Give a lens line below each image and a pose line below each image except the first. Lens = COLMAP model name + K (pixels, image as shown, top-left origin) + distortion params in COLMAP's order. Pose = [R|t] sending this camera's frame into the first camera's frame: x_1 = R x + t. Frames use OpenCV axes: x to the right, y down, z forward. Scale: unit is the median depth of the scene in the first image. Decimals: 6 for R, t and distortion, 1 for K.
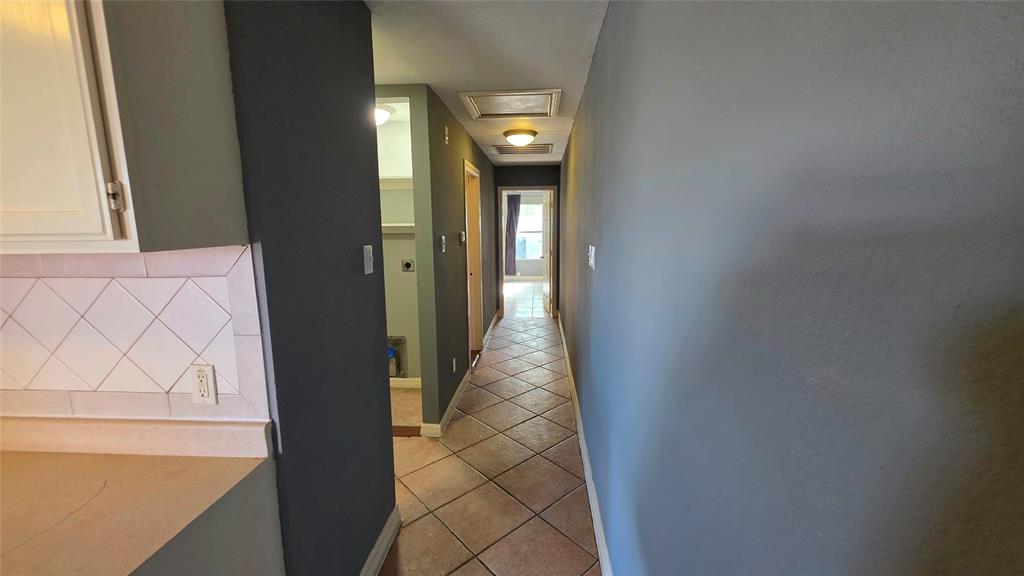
lens RADIAL K [[403.9, 0, 515.2], [0, 403.9, 284.2], [0, 0, 1]] dist [0.000755, -0.000037]
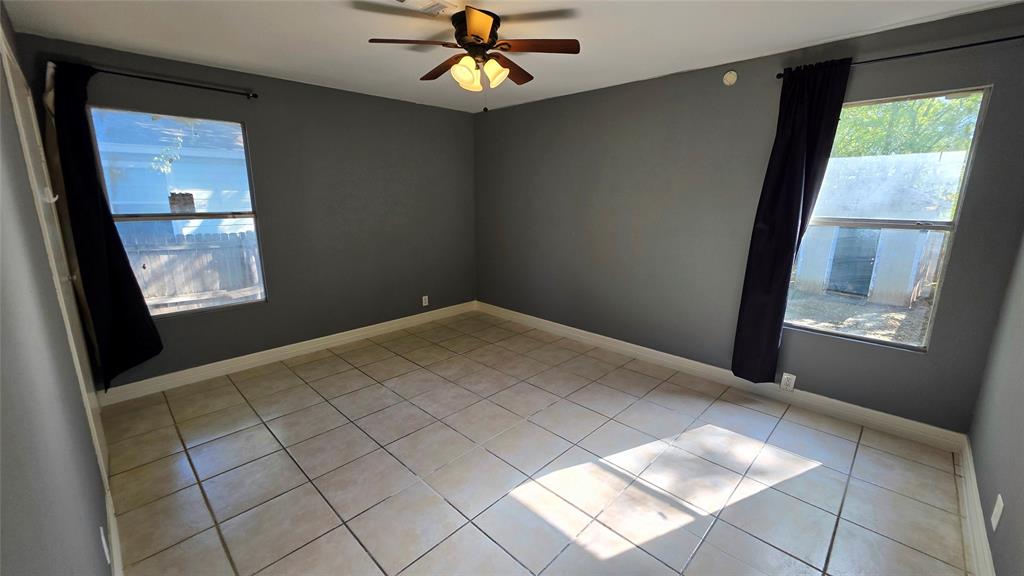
lens RADIAL K [[403.9, 0, 515.2], [0, 403.9, 284.2], [0, 0, 1]] dist [0.000755, -0.000037]
pose [[0.760755, 0.146611, -0.632263, 0.045543], [-0.103377, 0.989088, 0.104966, -0.145934], [0.640753, -0.014492, 0.767610, 1.018896]]
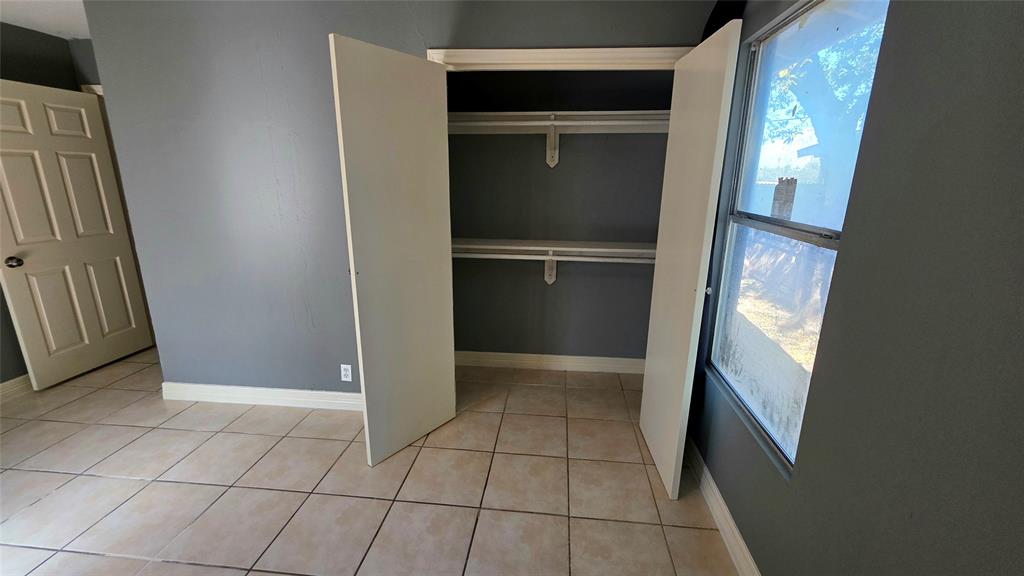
lens RADIAL K [[408.6, 0, 517.8], [0, 408.6, 284.4], [0, 0, 1]] dist [0.003286, -0.000470]
pose [[-0.999424, -0.015971, 0.029927, -0.352332], [-0.002780, 0.917831, 0.396961, -0.189953], [-0.033808, 0.396649, -0.917348, 1.318578]]
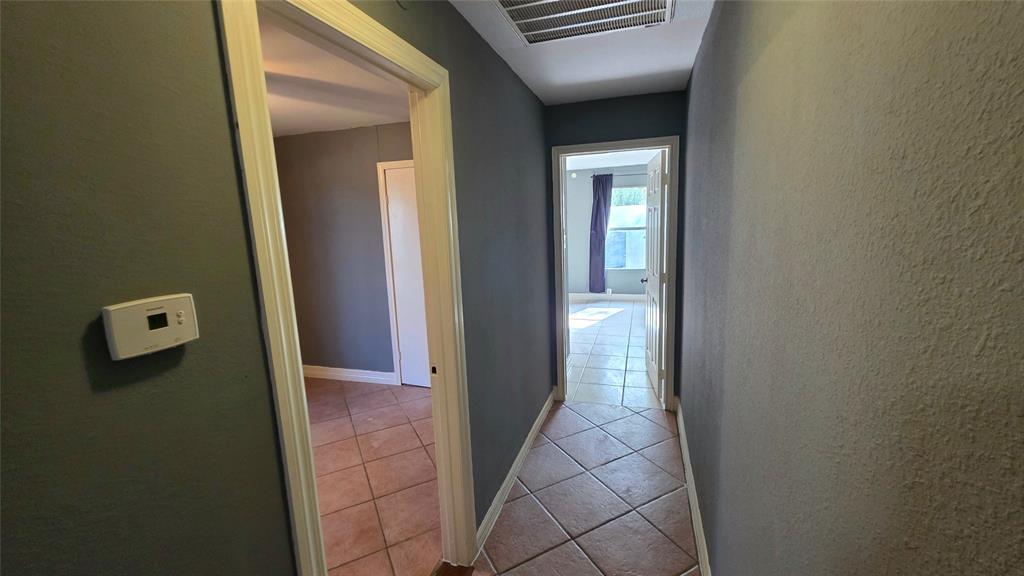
lens RADIAL K [[408.6, 0, 517.8], [0, 408.6, 284.4], [0, 0, 1]] dist [0.003286, -0.000470]
pose [[0.971544, 0.008383, -0.236711, 0.032208], [-0.004682, 0.999858, 0.016192, -0.070321], [0.236813, -0.014623, 0.971445, 0.440447]]
